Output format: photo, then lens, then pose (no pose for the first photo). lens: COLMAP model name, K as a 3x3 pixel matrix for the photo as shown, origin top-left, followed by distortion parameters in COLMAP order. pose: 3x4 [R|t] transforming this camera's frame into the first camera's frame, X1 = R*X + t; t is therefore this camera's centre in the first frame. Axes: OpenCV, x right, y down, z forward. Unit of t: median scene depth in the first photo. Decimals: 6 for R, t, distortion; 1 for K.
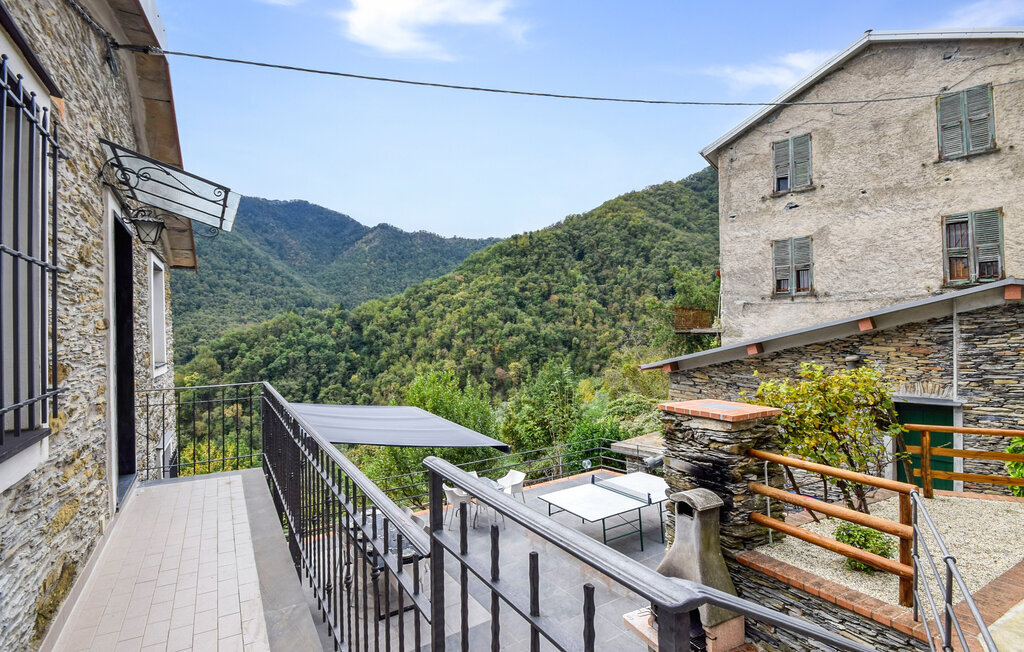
lens RADIAL K [[462.3, 0, 488.0], [0, 462.3, 324.6], [0, 0, 1]] dist [-0.010208, 0.000189]
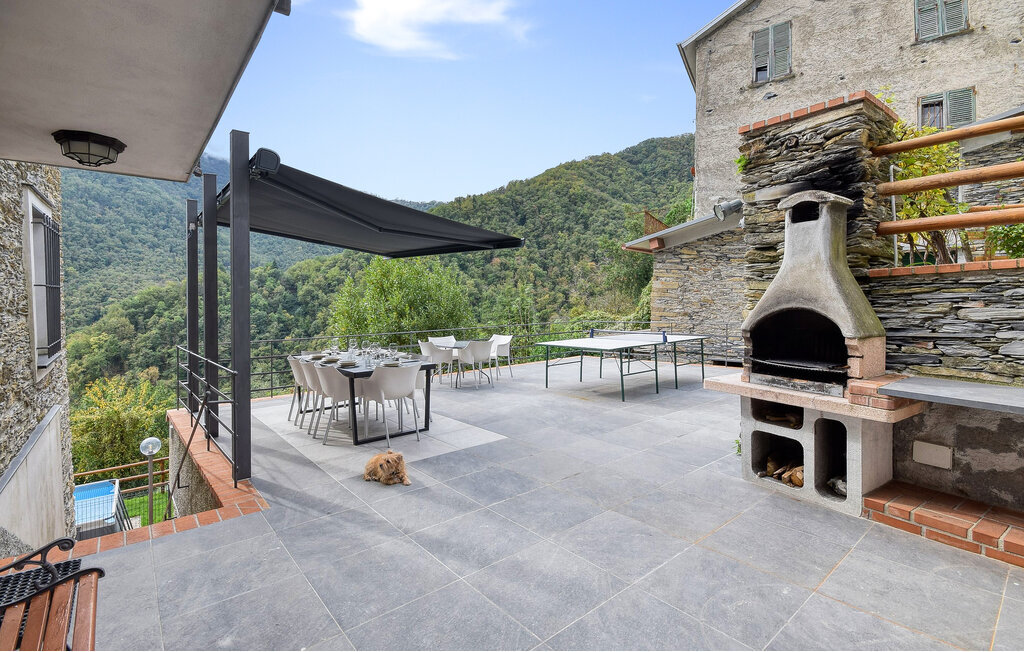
lens RADIAL K [[461.1, 0, 493.1], [0, 461.1, 292.6], [0, 0, 1]] dist [-0.000306, -0.005857]
pose [[0.990544, 0.017247, 0.136104, -0.061416], [-0.018936, 0.999759, 0.011122, 0.186667], [-0.135879, -0.013594, 0.990632, 0.112805]]
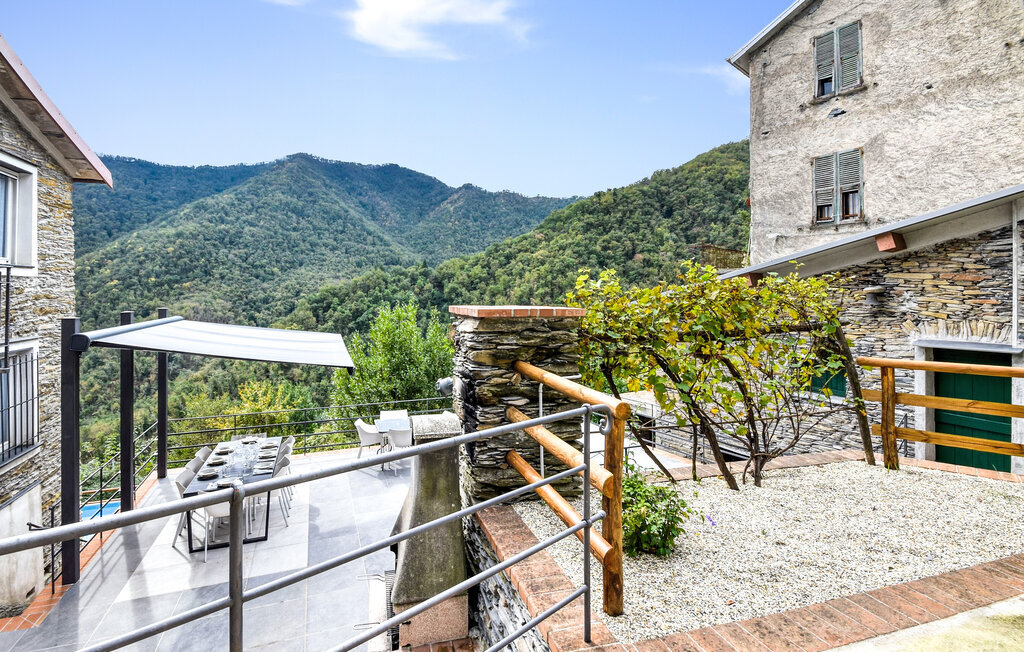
lens RADIAL K [[463.9, 0, 479.7], [0, 463.9, 280.6], [0, 0, 1]] dist [0.001295, -0.012258]
pose [[0.982352, 0.015057, -0.186433, 0.230863], [-0.016176, 0.999859, -0.004486, 0.055254], [0.186340, 0.007423, 0.982457, 0.108115]]
